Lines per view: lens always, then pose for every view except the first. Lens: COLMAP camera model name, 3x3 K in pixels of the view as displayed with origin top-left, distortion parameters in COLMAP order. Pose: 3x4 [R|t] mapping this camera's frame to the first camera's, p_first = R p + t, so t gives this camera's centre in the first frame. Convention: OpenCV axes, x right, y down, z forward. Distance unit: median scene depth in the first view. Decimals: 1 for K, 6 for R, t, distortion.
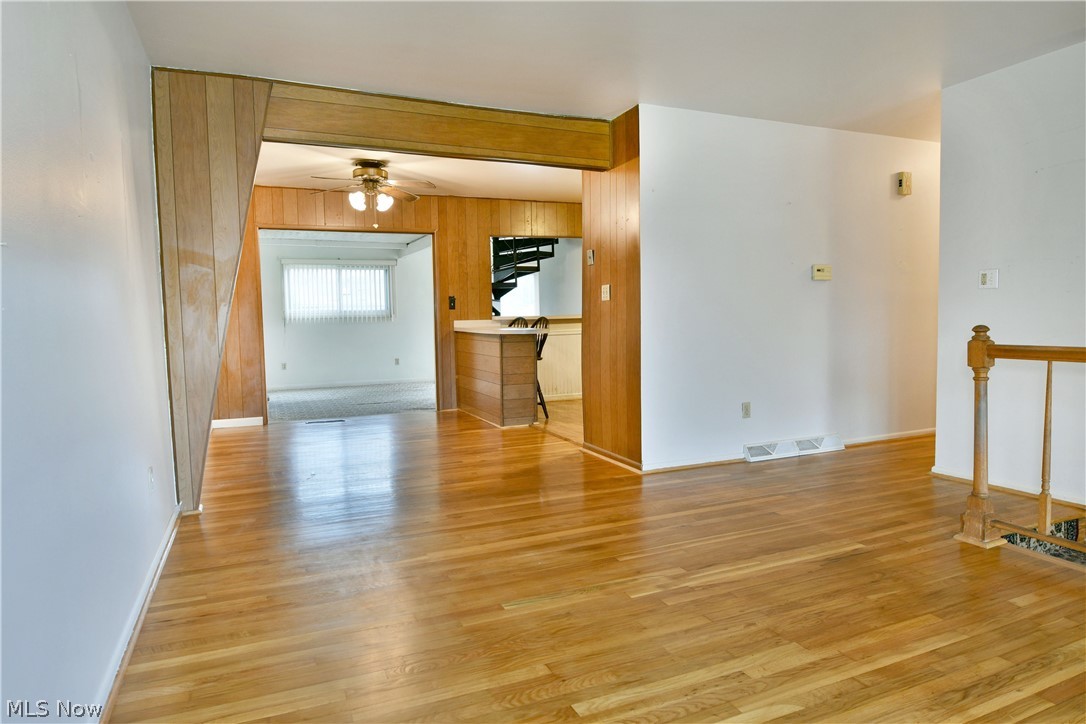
lens RADIAL K [[657.7, 0, 534.9], [0, 657.7, 359.3], [0, 0, 1]] dist [-0.009366, -0.006730]
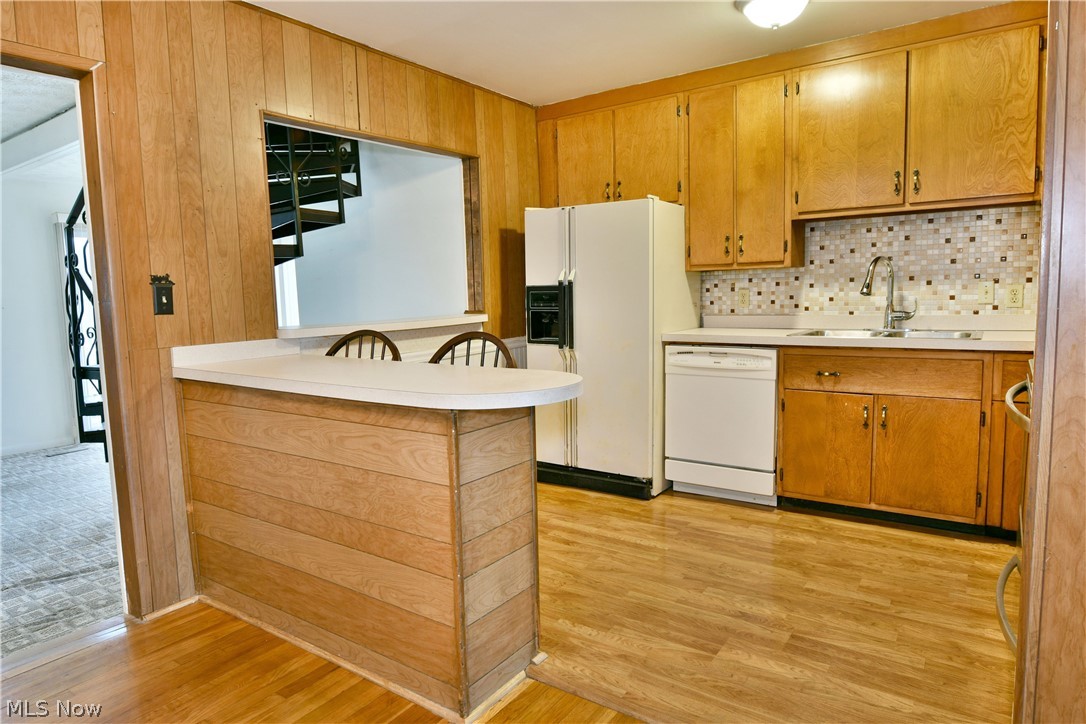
lens RADIAL K [[657.7, 0, 532.3], [0, 657.7, 359.2], [0, 0, 1]] dist [-0.009366, -0.006730]
pose [[0.858843, -0.058578, 0.508878, -0.214800], [0.047576, 0.998268, 0.034619, -0.087398], [-0.510024, -0.005522, 0.860142, 0.967354]]
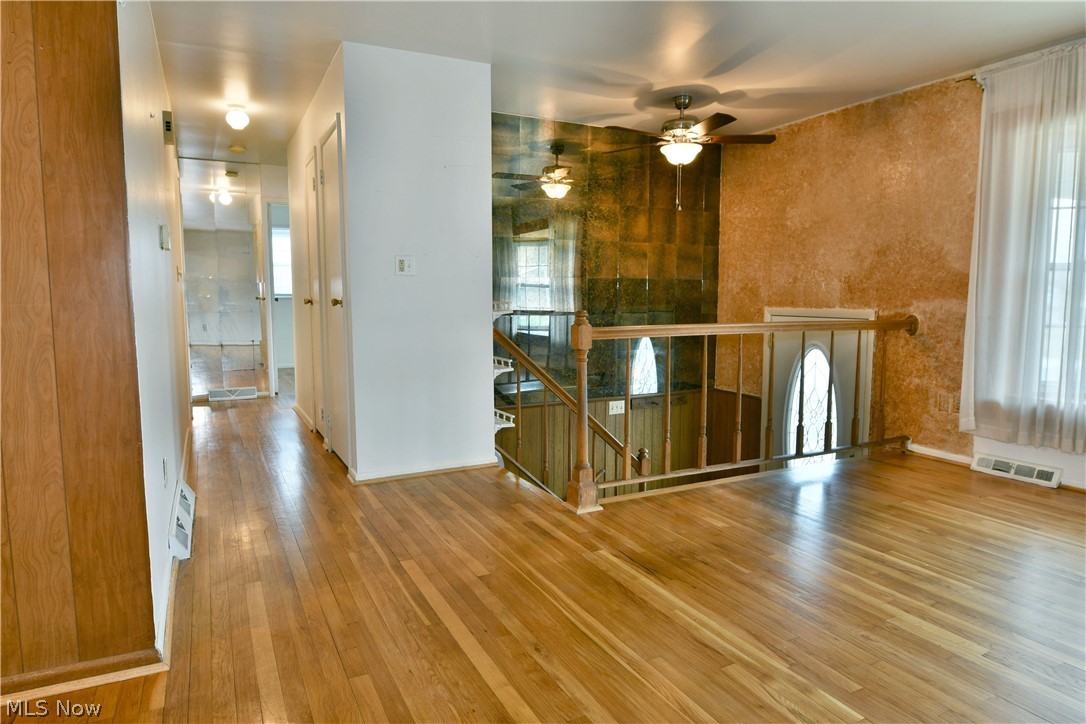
lens RADIAL K [[657.7, 0, 535.5], [0, 657.7, 357.6], [0, 0, 1]] dist [-0.009366, -0.006730]
pose [[-0.064610, -0.075361, 0.995061, -0.250508], [0.074977, 0.993959, 0.080146, -0.042105], [-0.995090, 0.079784, -0.058570, 0.727444]]
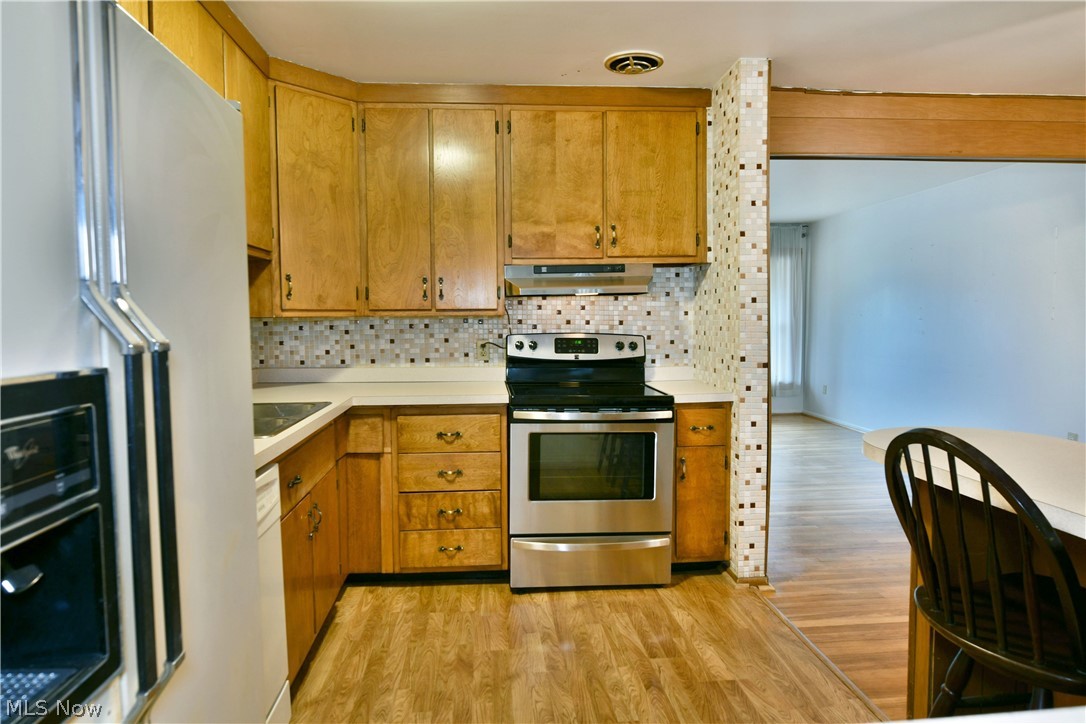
lens RADIAL K [[657.7, 0, 536.2], [0, 657.7, 362.0], [0, 0, 1]] dist [-0.009366, -0.006730]
pose [[-0.944941, 0.001874, 0.327236, 0.089746], [0.046182, 0.990739, 0.127683, -0.166985], [-0.323966, 0.135765, -0.936277, 1.759828]]
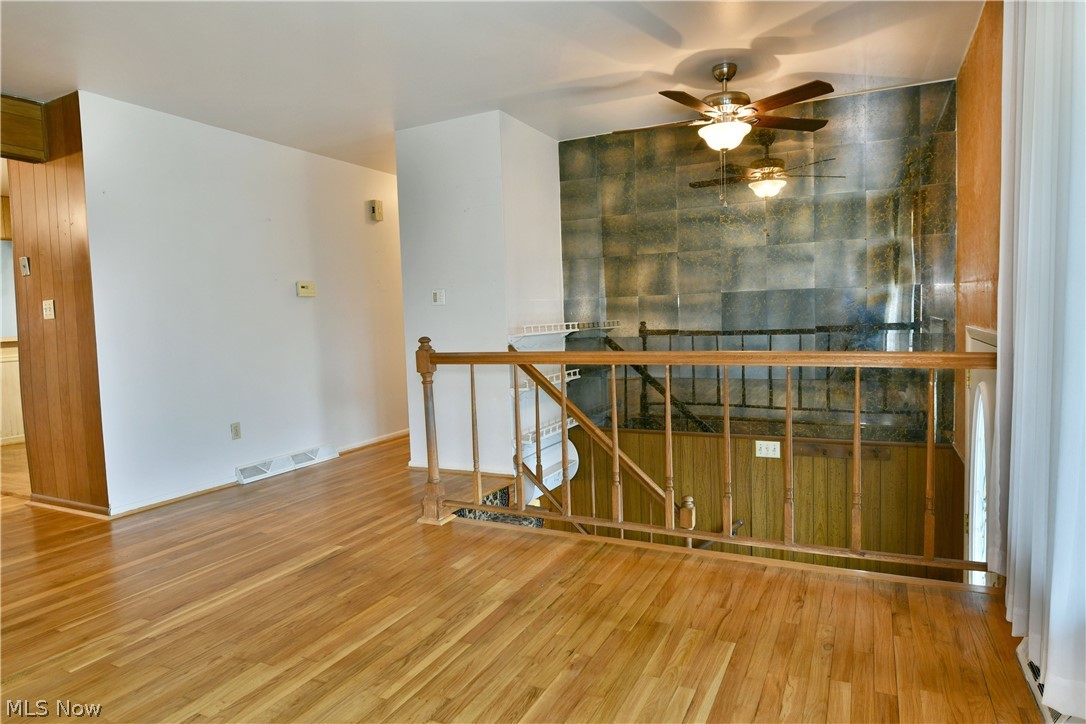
lens RADIAL K [[657.7, 0, 534.6], [0, 657.7, 359.6], [0, 0, 1]] dist [-0.009366, -0.006730]
pose [[0.766173, -0.050096, 0.640679, 0.047845], [0.064002, 0.997949, 0.001492, -0.000177], [-0.639439, 0.039862, 0.767808, -0.020495]]
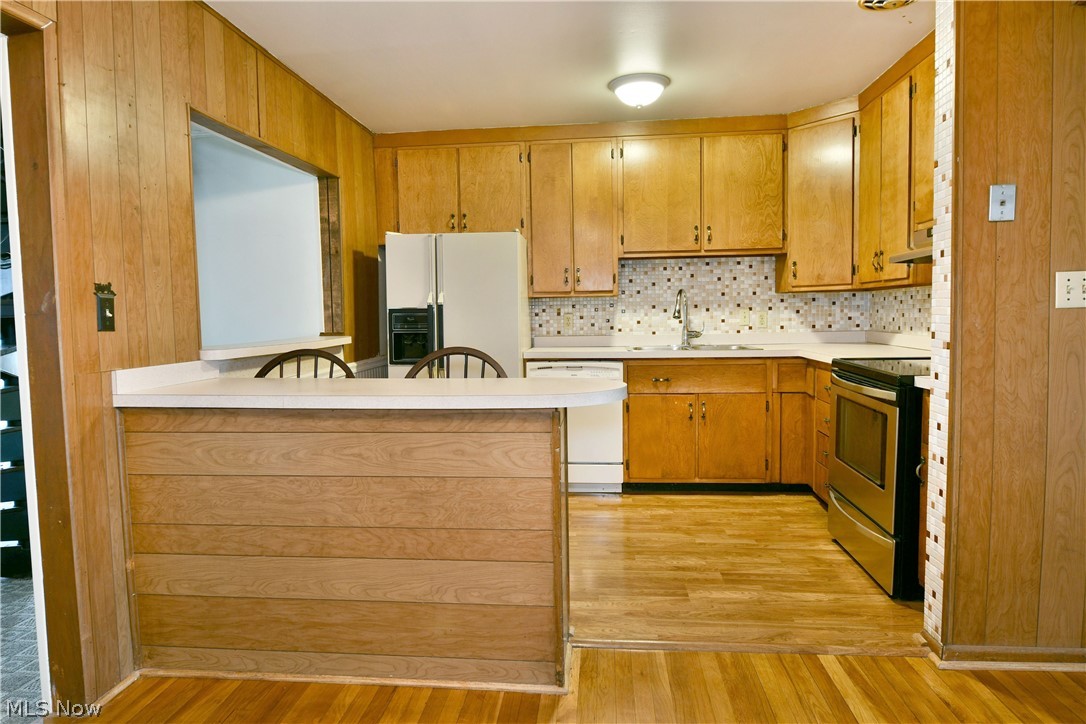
lens RADIAL K [[657.7, 0, 536.8], [0, 657.7, 358.3], [0, 0, 1]] dist [-0.009366, -0.006730]
pose [[0.495024, -0.049484, 0.867469, -0.437557], [0.069455, 0.997436, 0.017263, -0.088647], [-0.866099, 0.051704, 0.497191, 1.108992]]
